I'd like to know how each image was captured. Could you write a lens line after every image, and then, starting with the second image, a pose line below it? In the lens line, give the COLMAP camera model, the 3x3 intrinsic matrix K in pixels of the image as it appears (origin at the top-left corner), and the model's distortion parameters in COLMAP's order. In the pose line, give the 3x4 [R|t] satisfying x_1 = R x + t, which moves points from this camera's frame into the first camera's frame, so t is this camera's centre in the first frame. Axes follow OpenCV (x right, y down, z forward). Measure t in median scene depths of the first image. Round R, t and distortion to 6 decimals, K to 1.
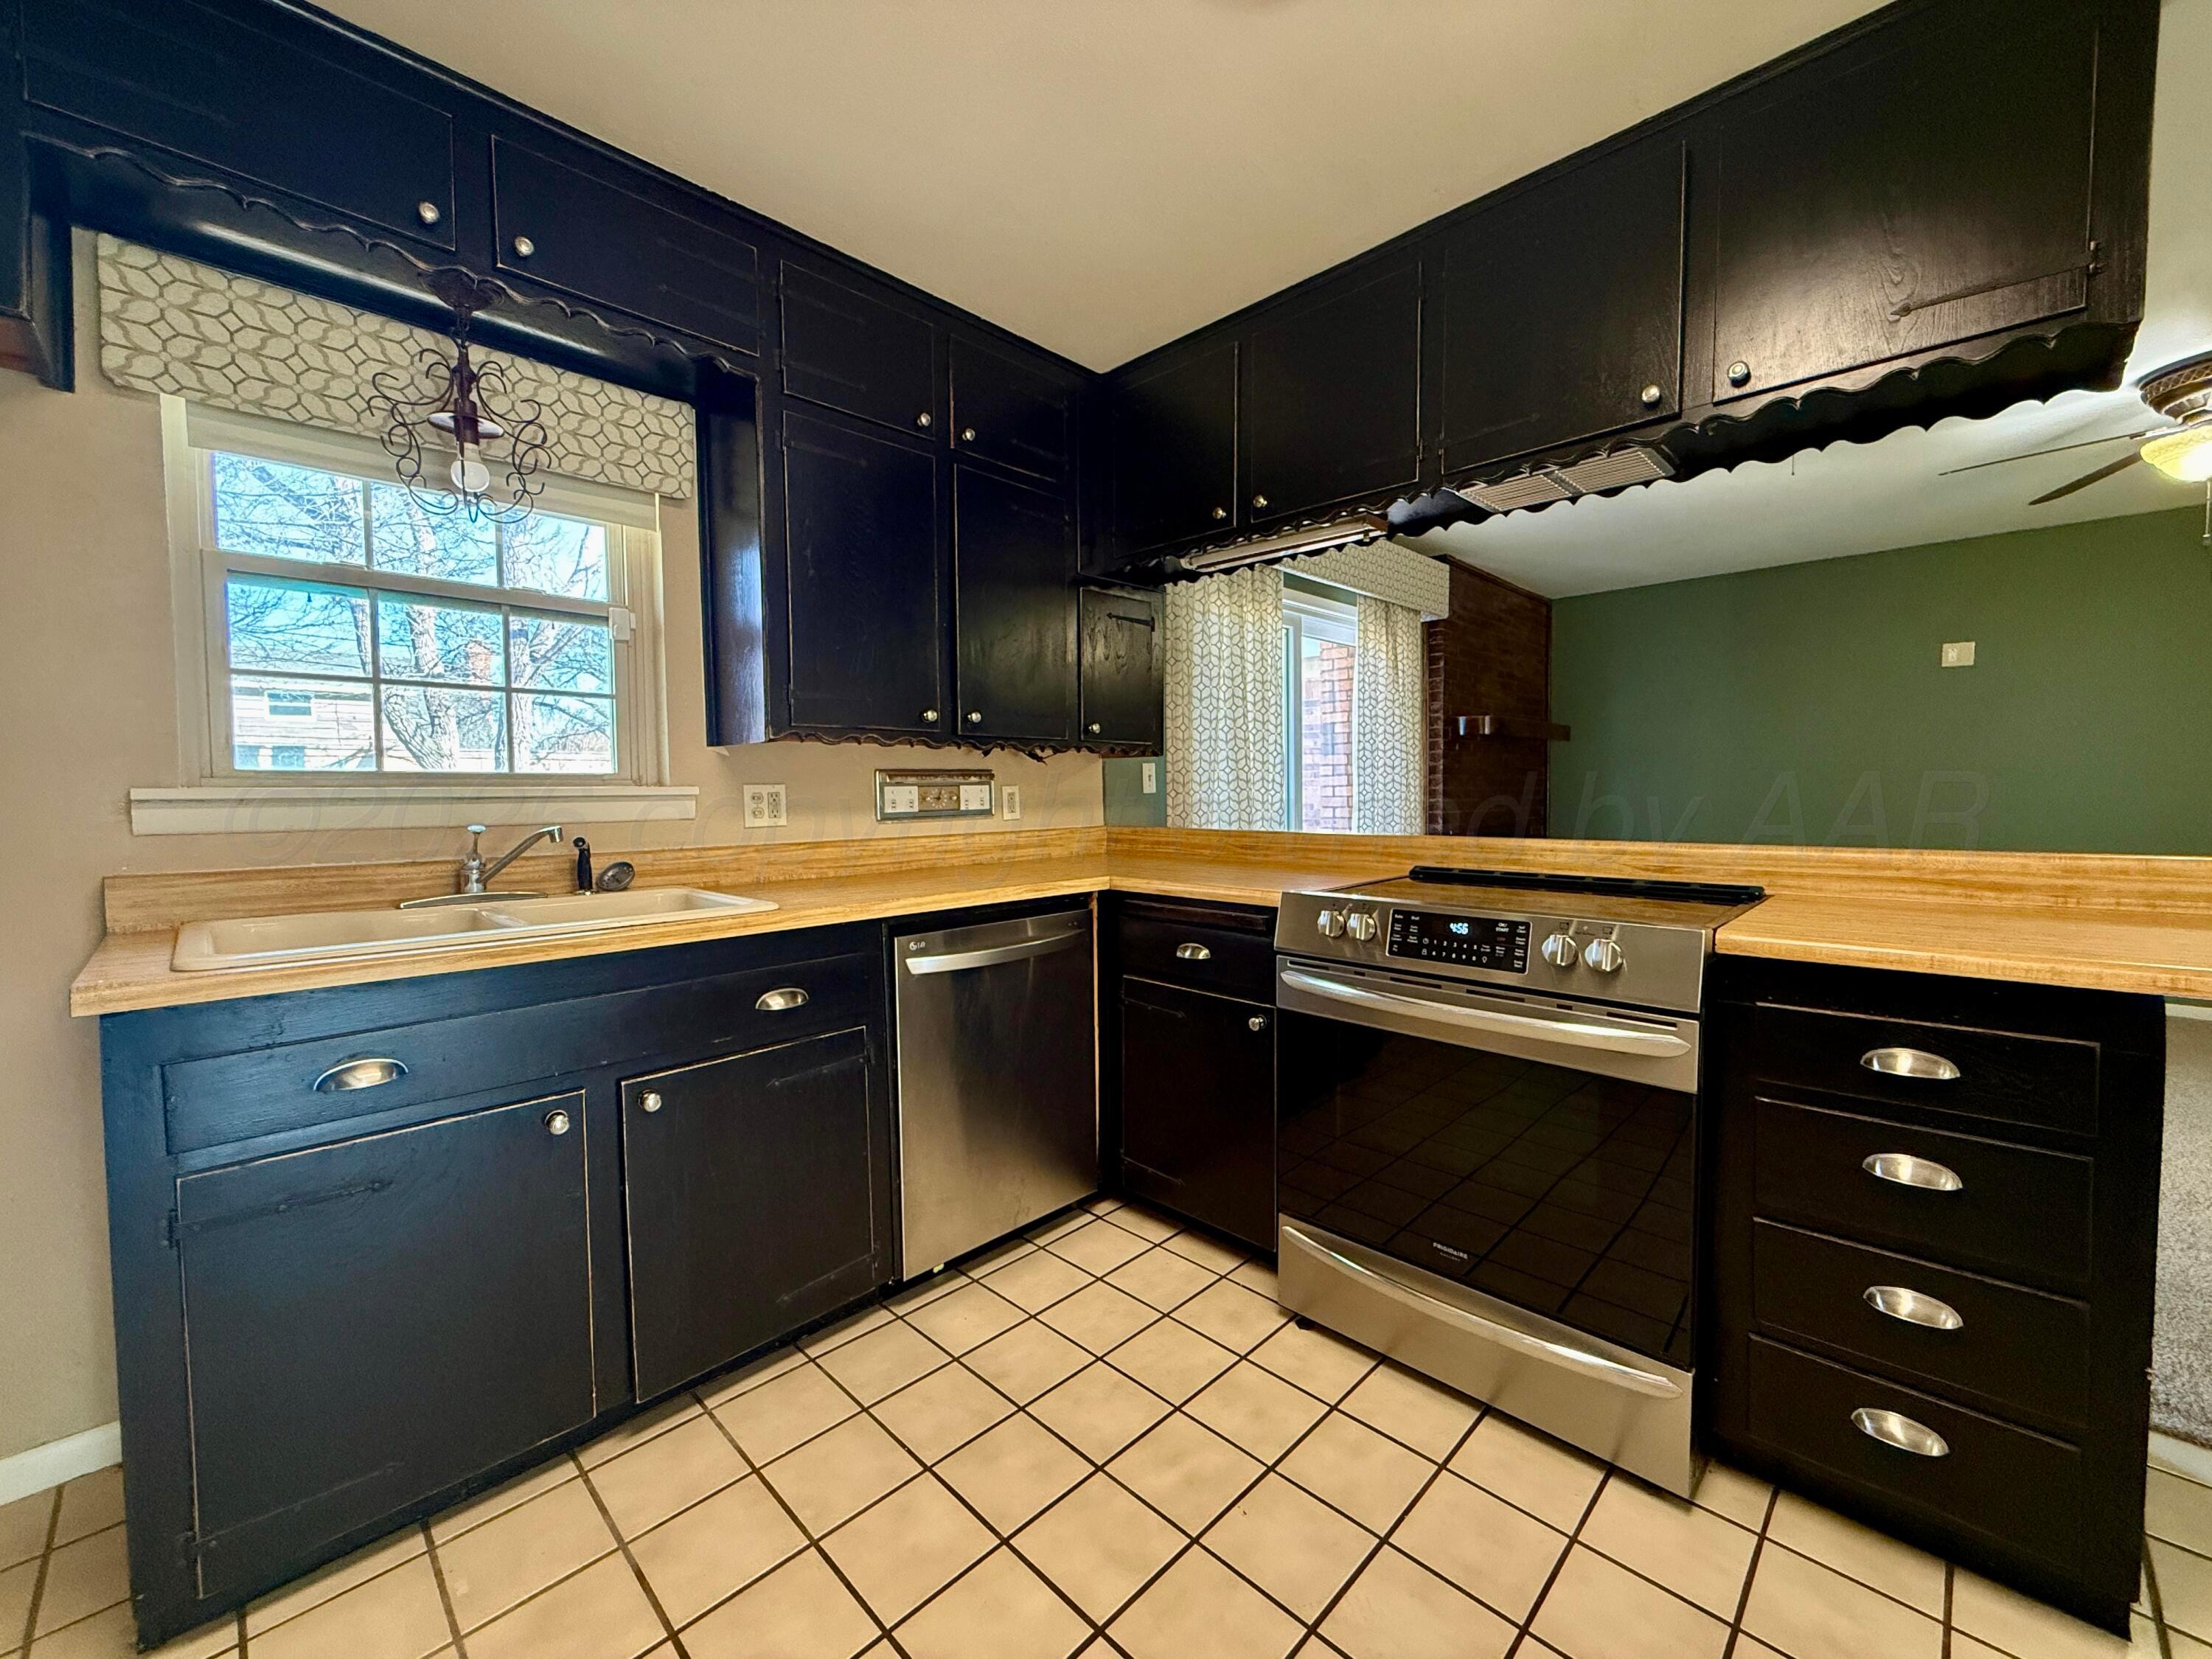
lens RADIAL K [[893.0, 0, 1120.3], [0, 893.0, 825.8], [0, 0, 1]] dist [0.000180, -0.000029]
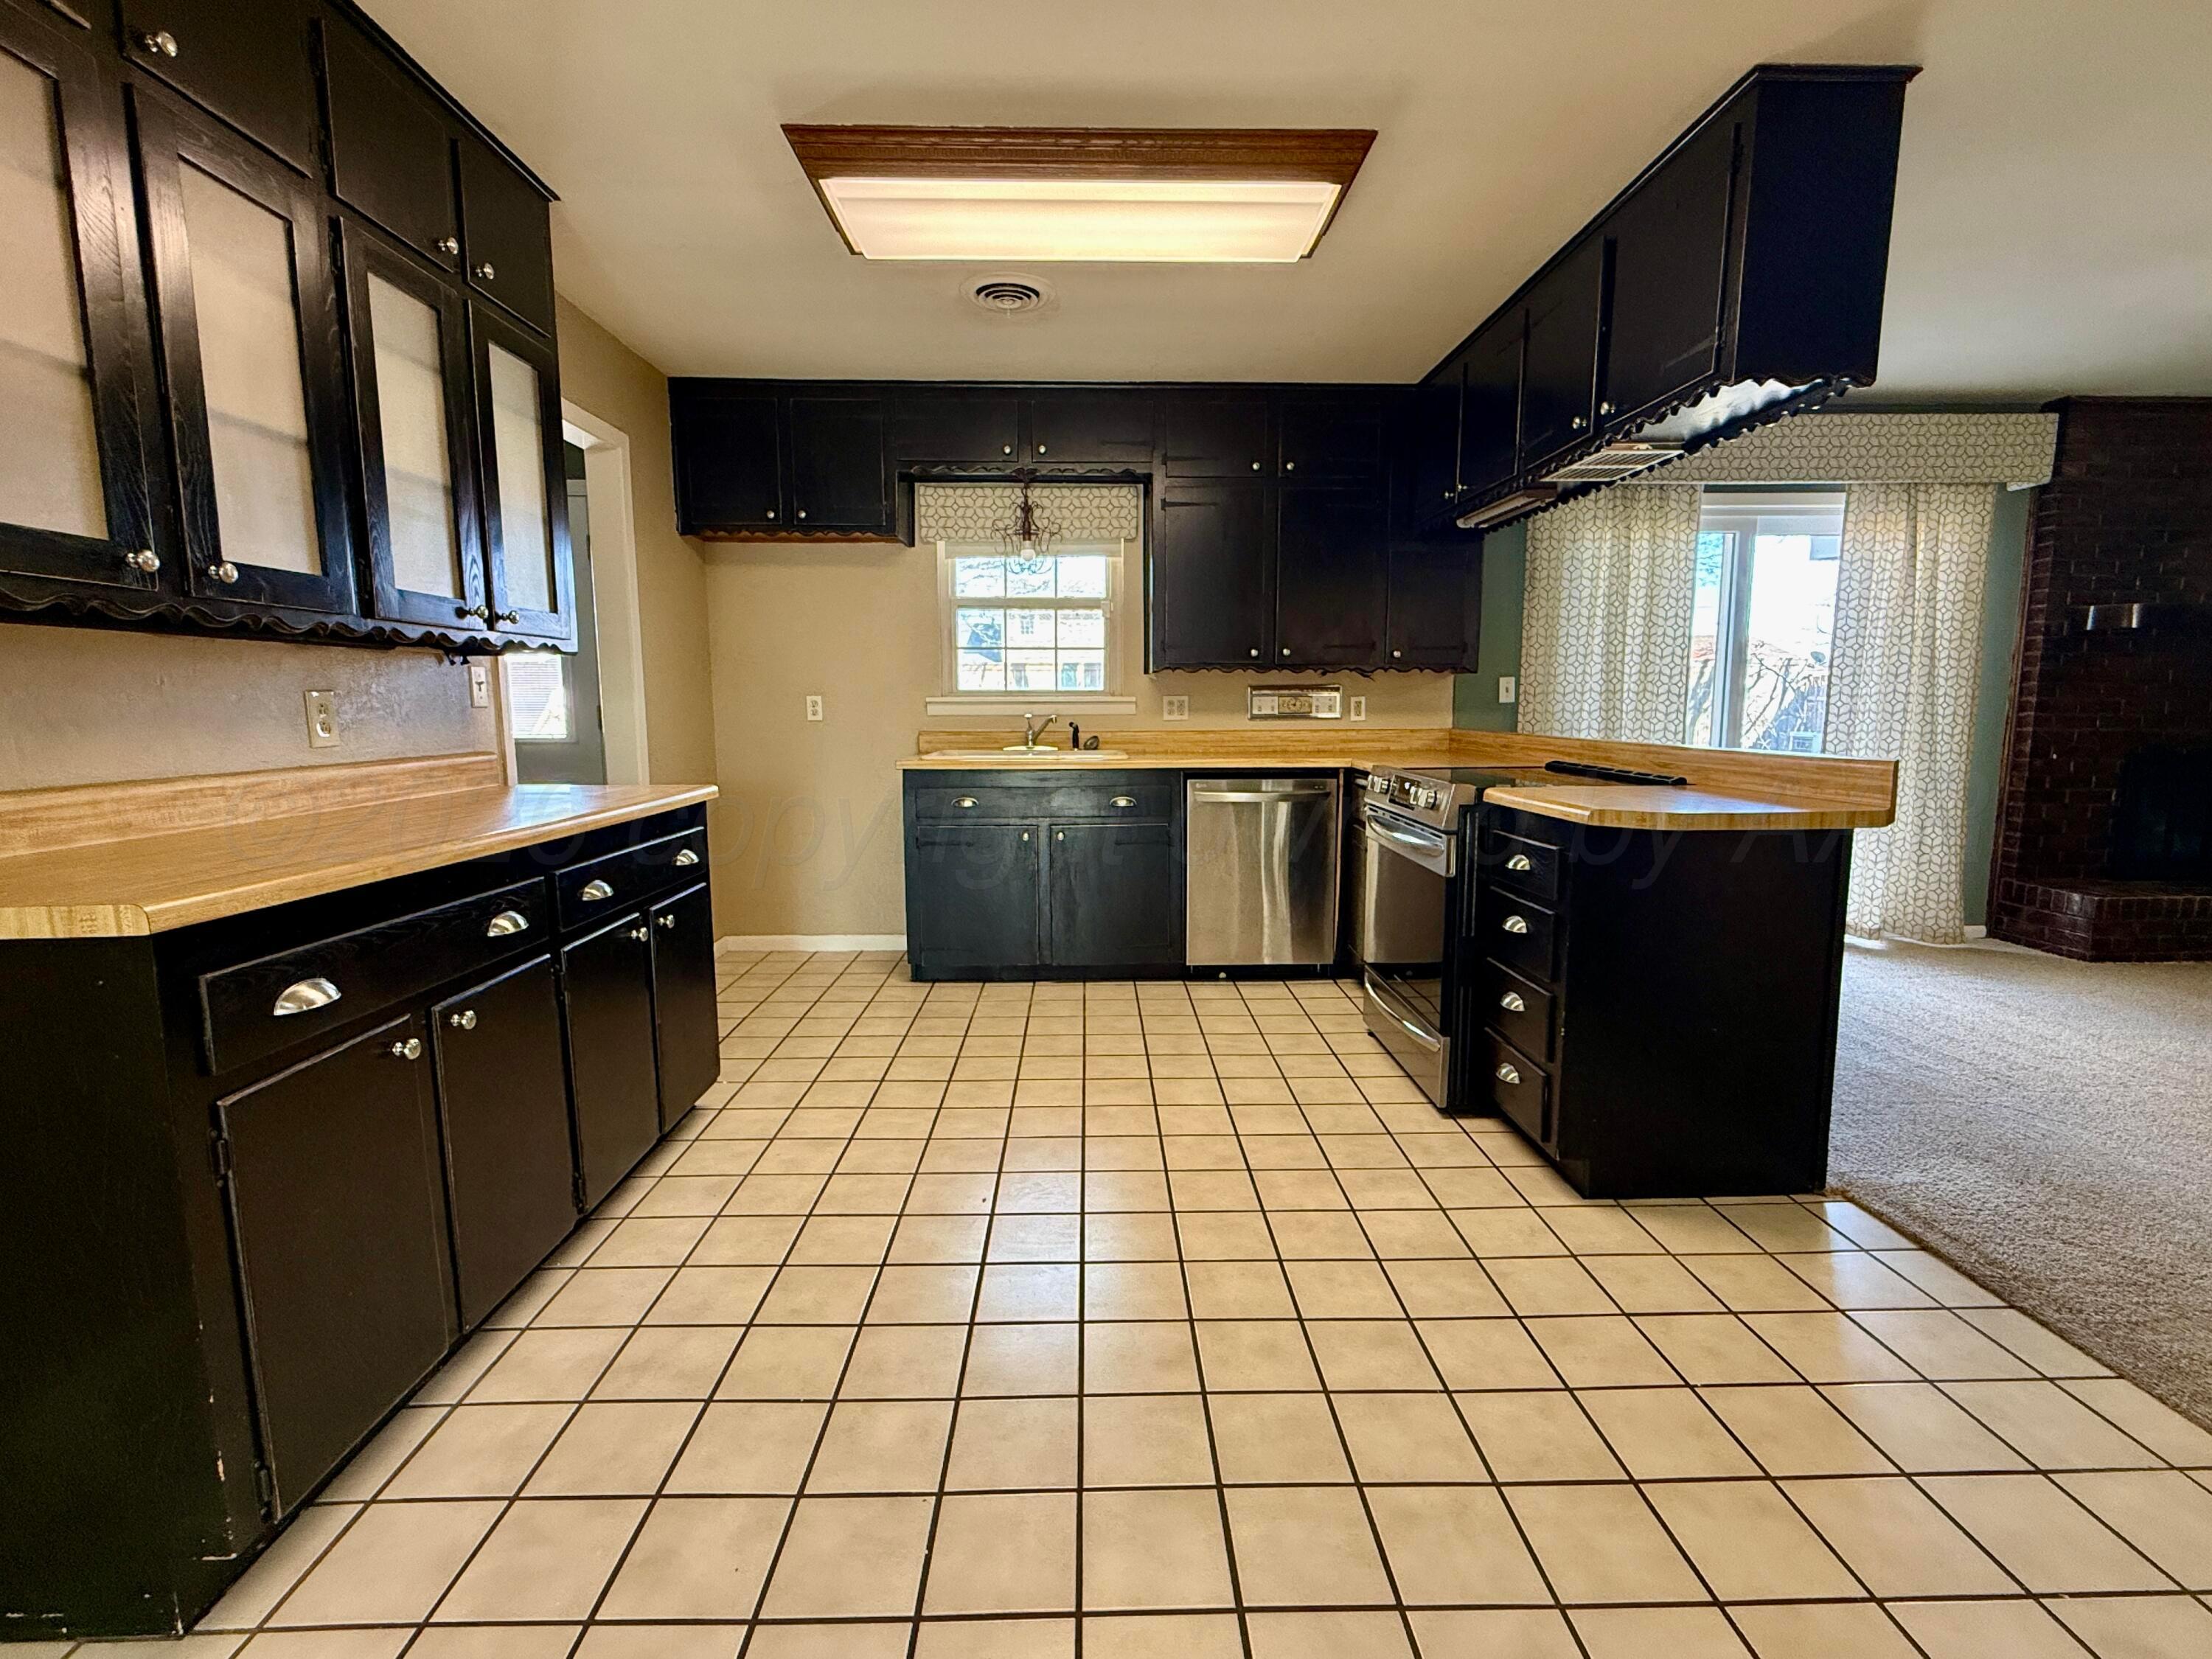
lens RADIAL K [[1127.0, 0, 1120.1], [0, 1127.0, 846.0], [0, 0, 1]] dist [-0.002025, 0.003115]
pose [[0.710736, 0.097213, -0.696710, 0.953848], [-0.032669, 0.993898, 0.105354, 0.014628], [0.702700, -0.052118, 0.709575, -0.563949]]
